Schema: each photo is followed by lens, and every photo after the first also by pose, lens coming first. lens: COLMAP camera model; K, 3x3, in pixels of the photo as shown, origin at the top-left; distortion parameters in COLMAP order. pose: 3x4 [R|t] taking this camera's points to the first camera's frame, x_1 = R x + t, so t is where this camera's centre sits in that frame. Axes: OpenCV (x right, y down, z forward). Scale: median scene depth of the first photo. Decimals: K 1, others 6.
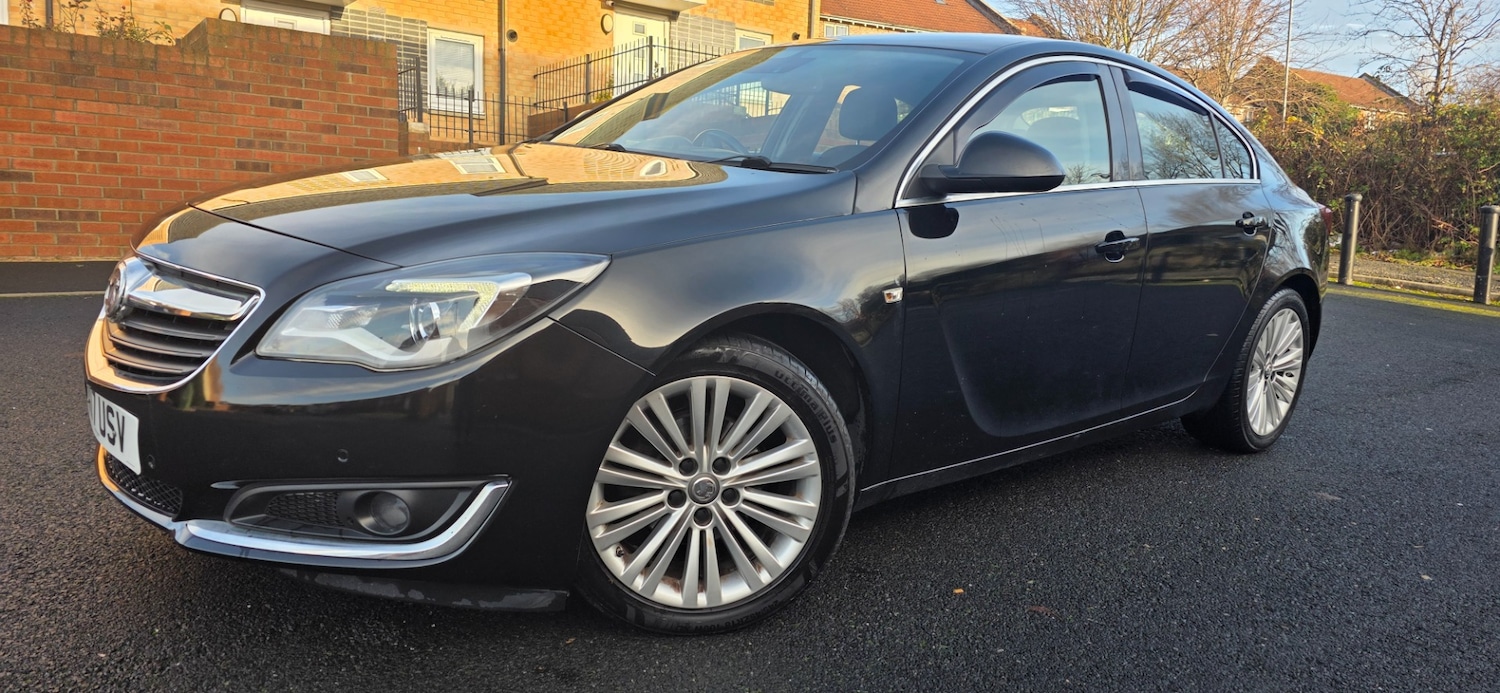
lens RADIAL K [[1016.6, 0, 738.5], [0, 1016.6, 345.0], [0, 0, 1]] dist [0.076533, -0.073840]
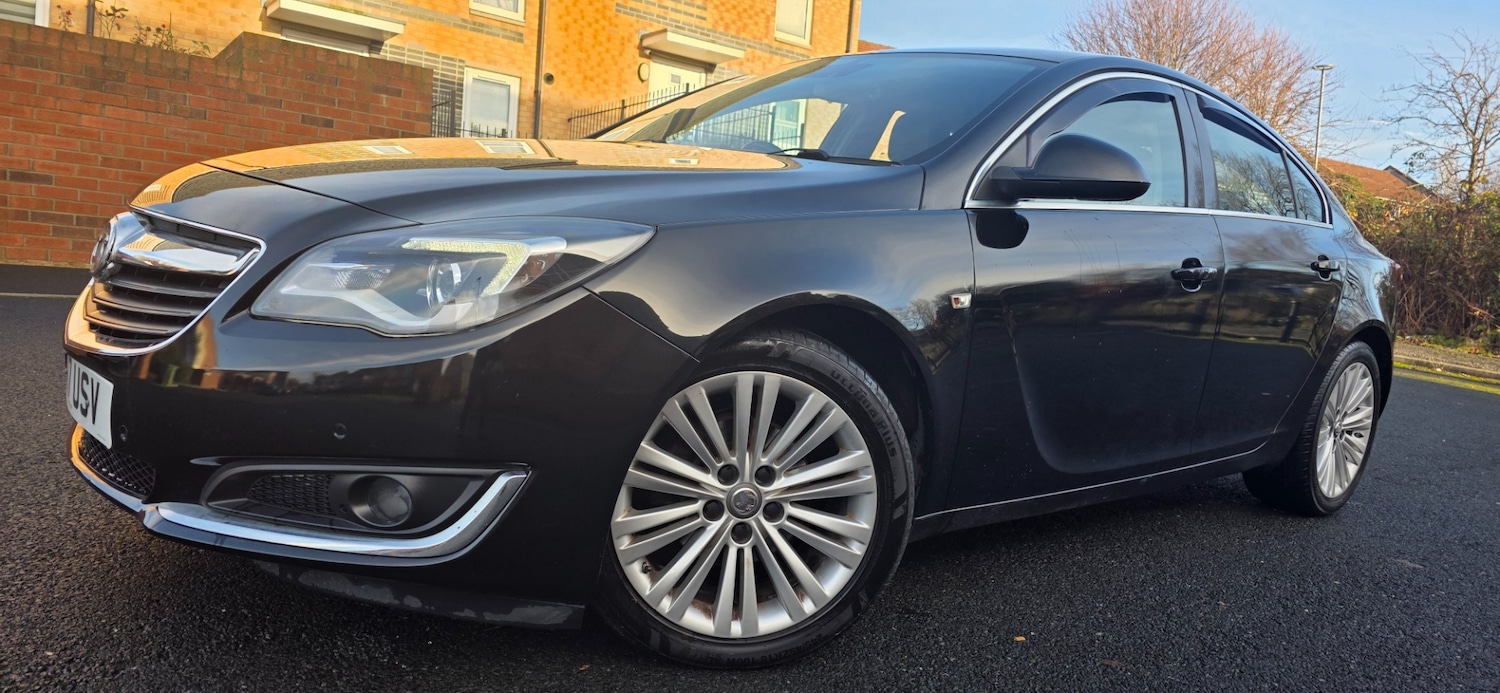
lens RADIAL K [[1019.5, 0, 750.2], [0, 1019.5, 341.8], [0, 0, 1]] dist [0.067897, -0.064885]
pose [[0.998848, 0.047429, -0.007234, -0.024313], [-0.047794, 0.996821, -0.063754, 0.049711], [0.004187, 0.064026, 0.997939, 0.087987]]
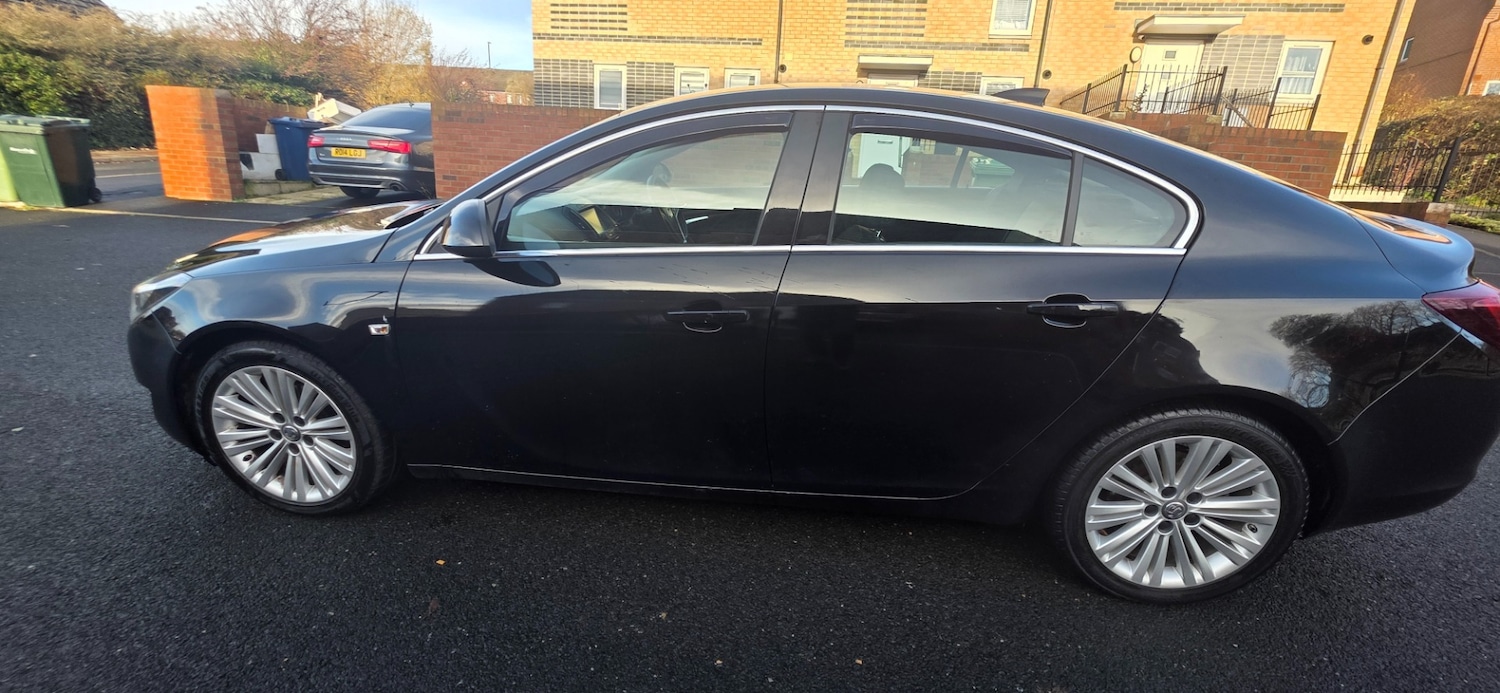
lens RADIAL K [[599.5, 0, 752.5], [0, 599.5, 340.5], [0, 0, 1]] dist [0.003457, 0.000010]
pose [[0.664587, 0.204625, -0.718647, 0.932010], [-0.118618, 0.978468, 0.168910, -0.202213], [0.737736, -0.027011, 0.674549, 0.767991]]
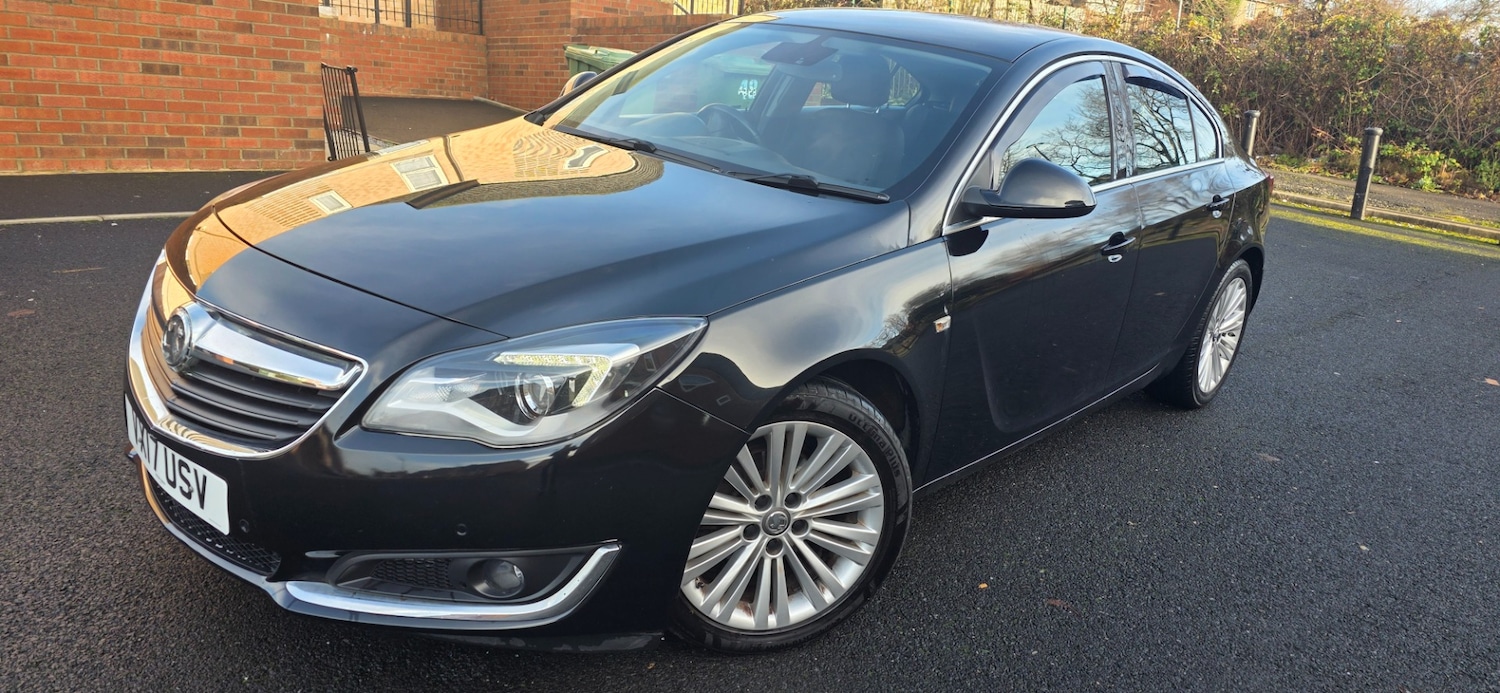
lens RADIAL K [[1016.7, 0, 765.7], [0, 1016.7, 344.0], [0, 0, 1]] dist [0.068243, -0.062048]
pose [[0.991755, -0.000955, 0.128145, -0.150139], [-0.015096, 0.992140, 0.124221, -0.143348], [-0.127257, -0.125131, 0.983945, -0.010450]]
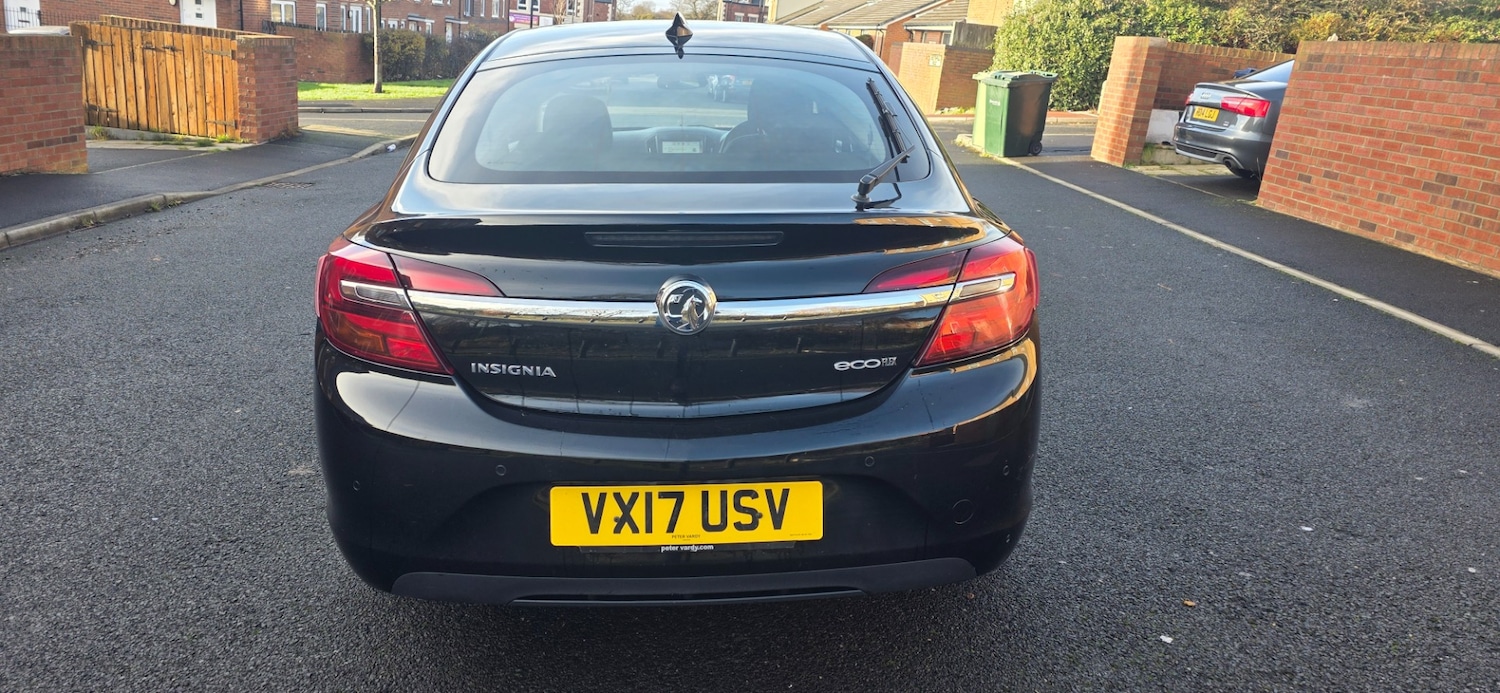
lens RADIAL K [[1019.5, 0, 750.2], [0, 1019.5, 341.8], [0, 0, 1]] dist [0.067897, -0.064885]
pose [[-0.608532, 0.140269, -0.781033, 1.385196], [-0.198610, 0.926003, 0.321050, -0.490360], [0.768272, 0.350490, -0.535644, 2.420821]]
